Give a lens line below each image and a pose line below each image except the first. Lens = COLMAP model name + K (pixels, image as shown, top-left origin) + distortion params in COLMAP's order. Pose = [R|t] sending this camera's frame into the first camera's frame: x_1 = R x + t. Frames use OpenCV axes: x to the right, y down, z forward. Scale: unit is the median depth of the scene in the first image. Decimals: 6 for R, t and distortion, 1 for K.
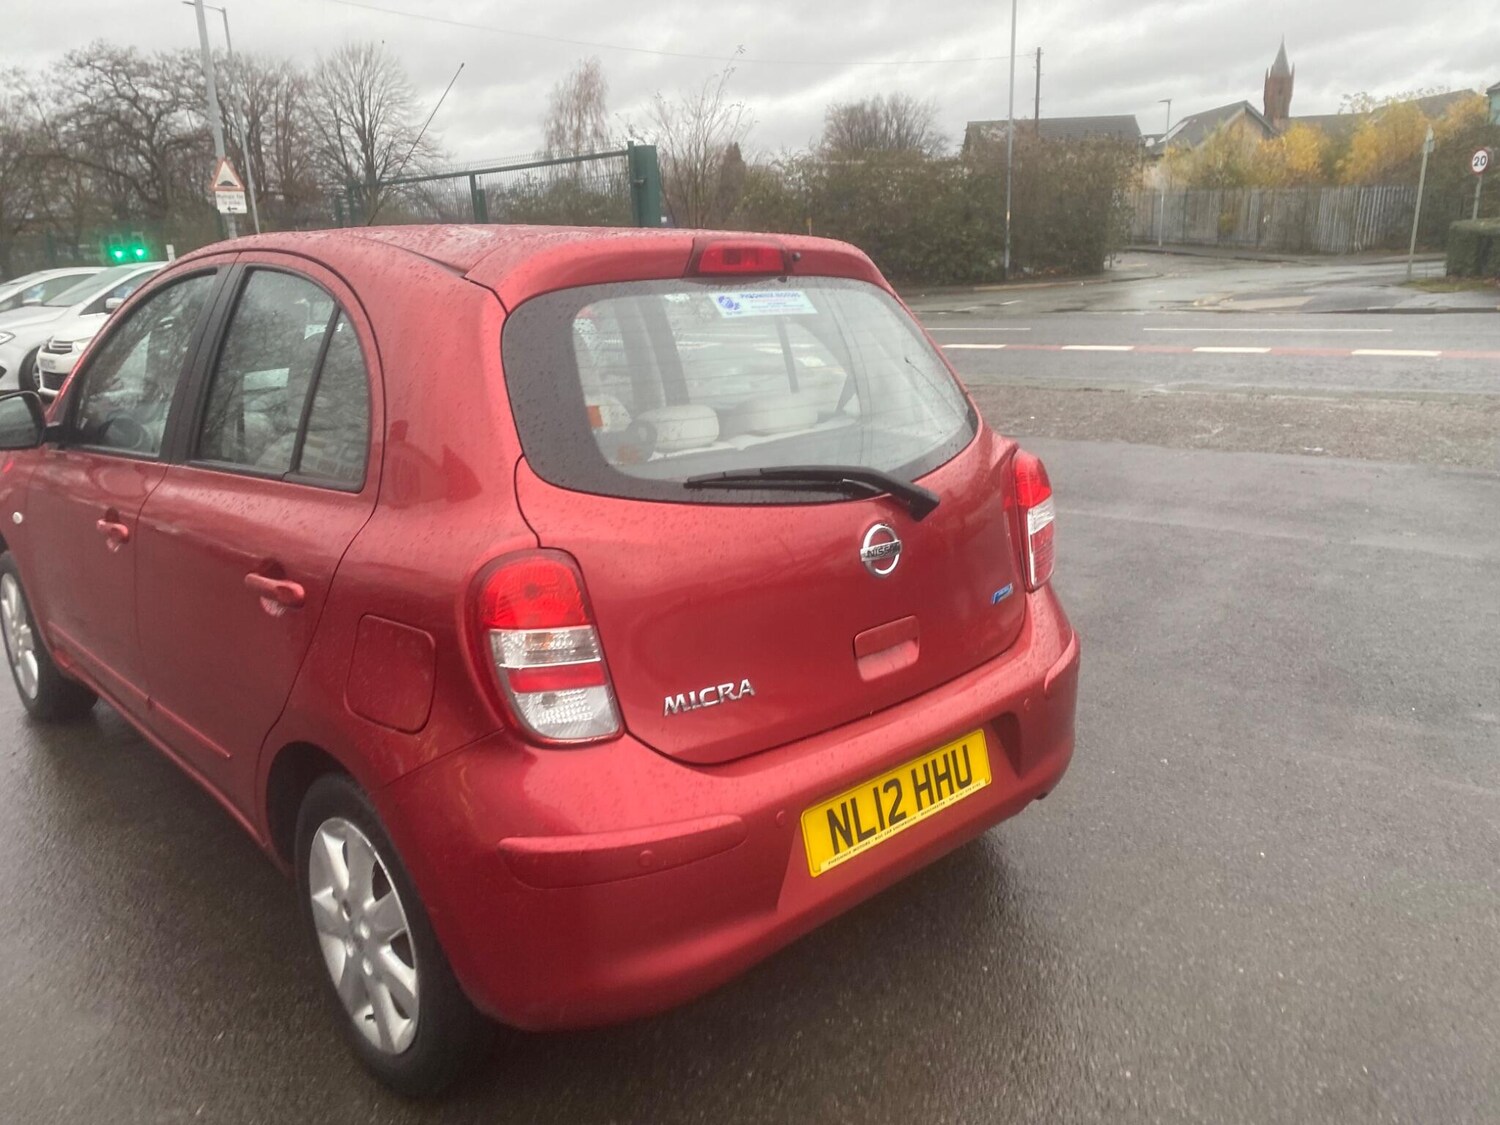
lens RADIAL K [[1197.5, 0, 761.3], [0, 1197.5, 548.4], [0, 0, 1]] dist [0.018312, -0.008511]
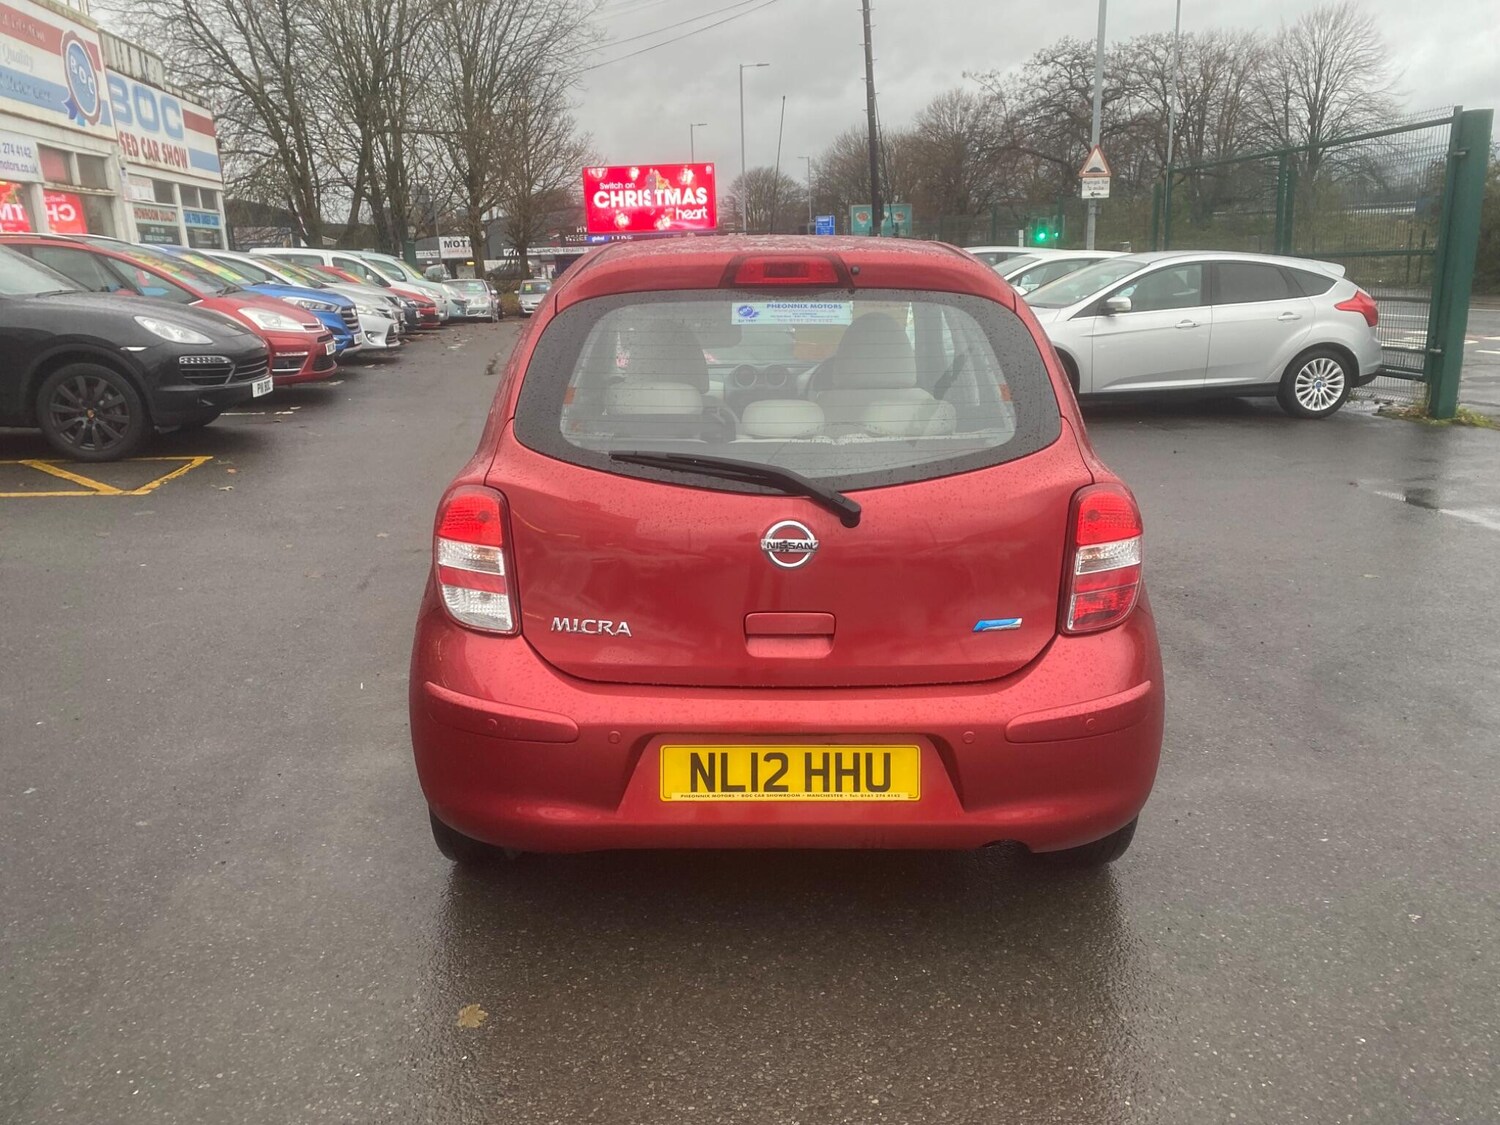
lens RADIAL K [[1159.5, 0, 701.5], [0, 1159.5, 564.6], [0, 0, 1]] dist [0.088092, -0.071438]
pose [[0.716888, 0.194419, -0.669532, 0.326470], [-0.171874, 0.979976, 0.100535, -0.031835], [0.675671, 0.043003, 0.735948, 0.069314]]
